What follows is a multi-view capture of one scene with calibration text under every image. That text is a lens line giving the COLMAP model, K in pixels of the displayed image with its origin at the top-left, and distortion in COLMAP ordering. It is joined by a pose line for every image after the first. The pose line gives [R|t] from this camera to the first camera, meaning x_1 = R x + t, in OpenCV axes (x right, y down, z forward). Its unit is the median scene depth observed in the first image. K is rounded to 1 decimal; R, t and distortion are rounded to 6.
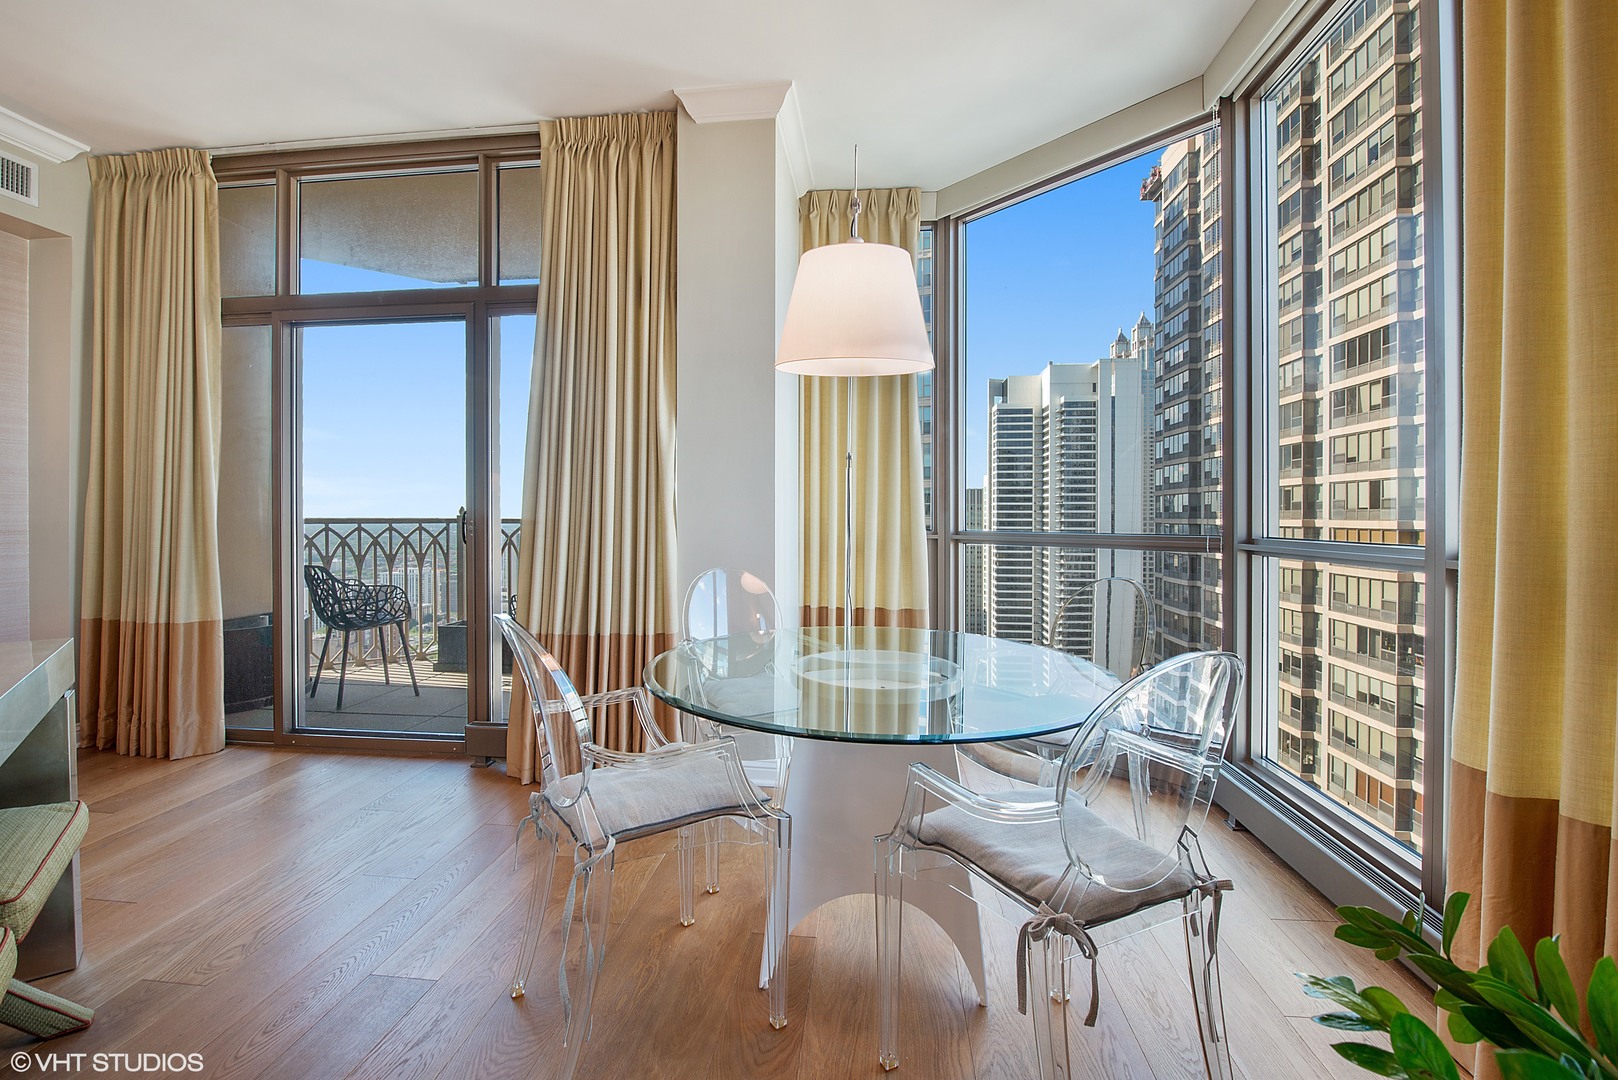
lens RADIAL K [[724.0, 0, 793.1], [0, 724.0, 525.3], [0, 0, 1]] dist [-0.018068, -0.002643]
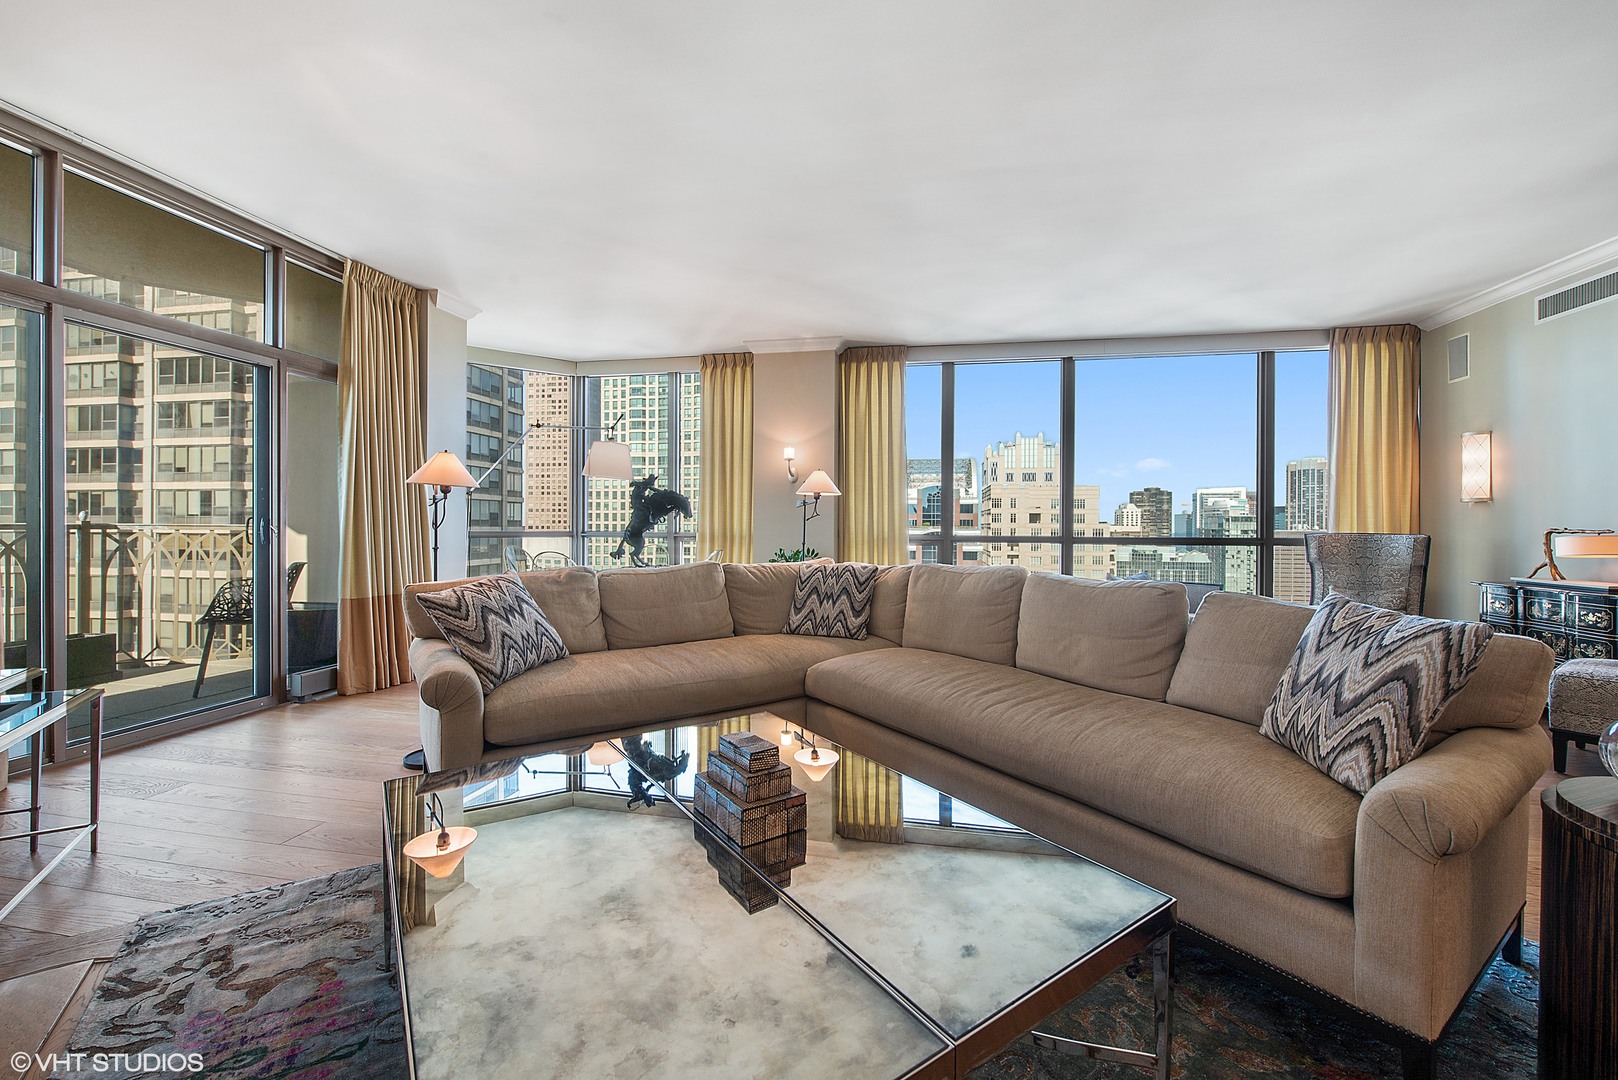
lens RADIAL K [[639.7, 0, 813.0], [0, 639.7, 526.6], [0, 0, 1]] dist [-0.006964, -0.001754]
pose [[0.052738, -0.002561, 0.998605, -0.113733], [0.008357, 0.999963, 0.002123, -0.000005], [-0.998573, 0.008233, 0.052758, -0.001988]]
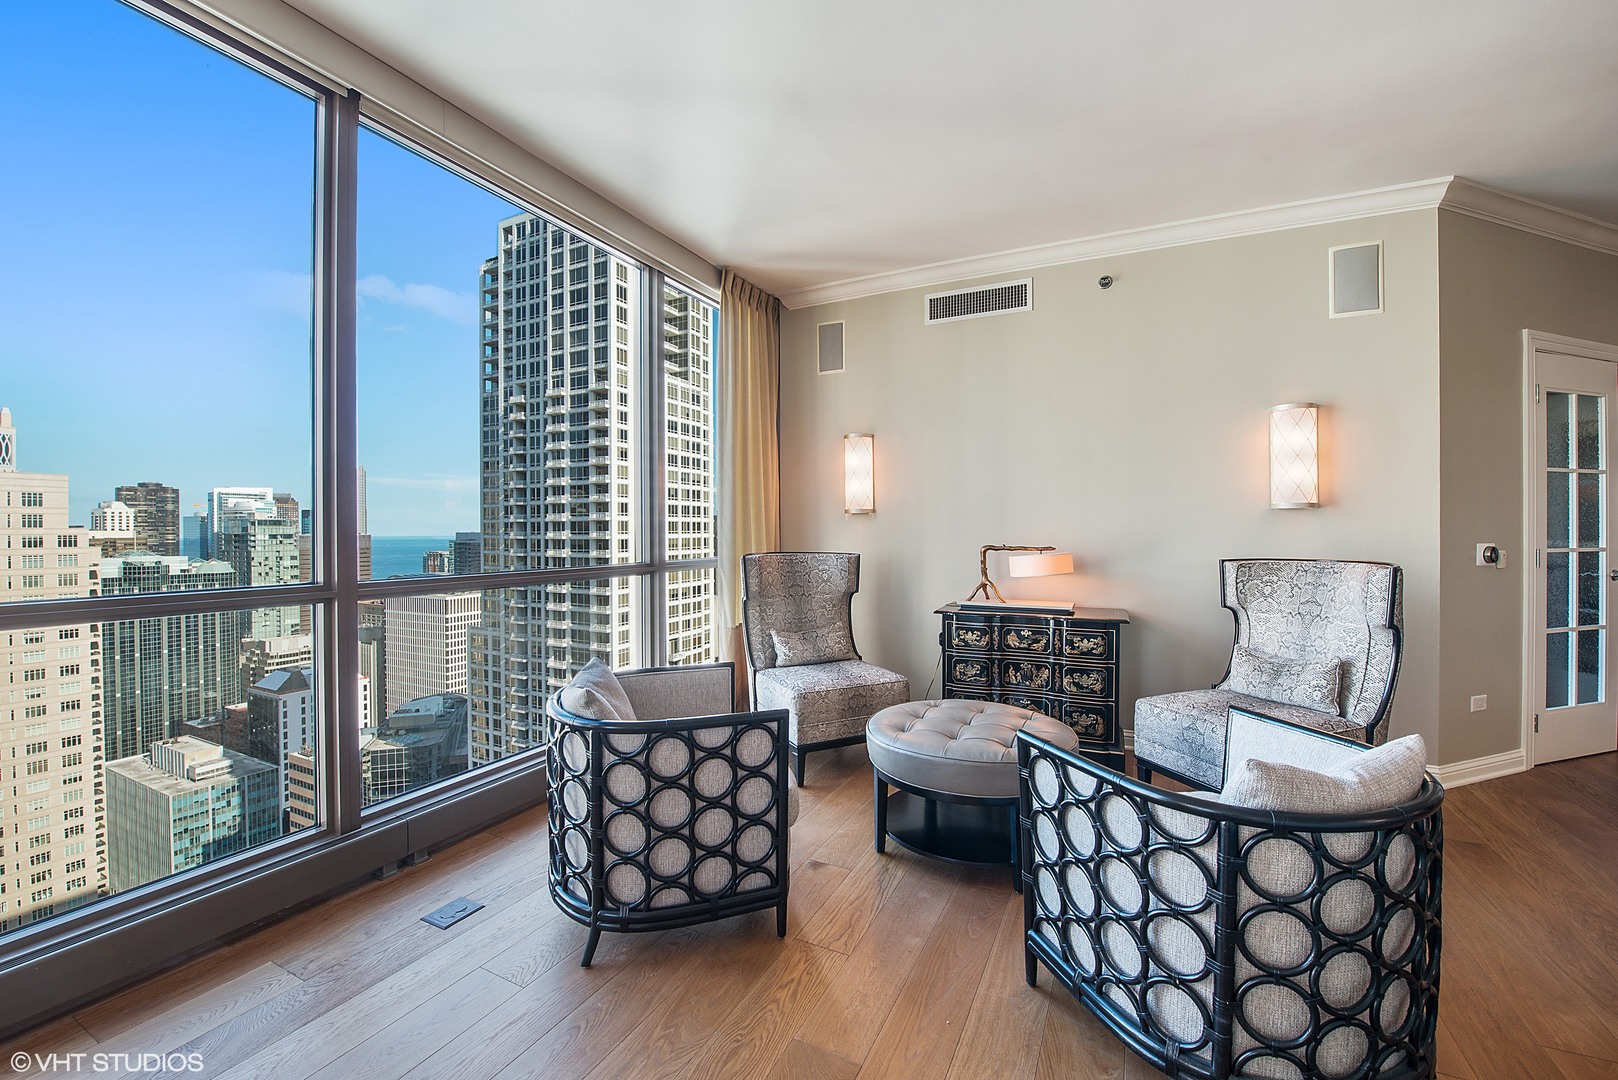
lens RADIAL K [[639.7, 0, 774.9], [0, 639.7, 537.1], [0, 0, 1]] dist [-0.006964, -0.001754]
pose [[-0.938512, -0.002989, 0.345233, -0.110826], [0.005372, 0.999715, 0.023258, -0.000061], [-0.345204, 0.023683, -0.938229, -0.002377]]
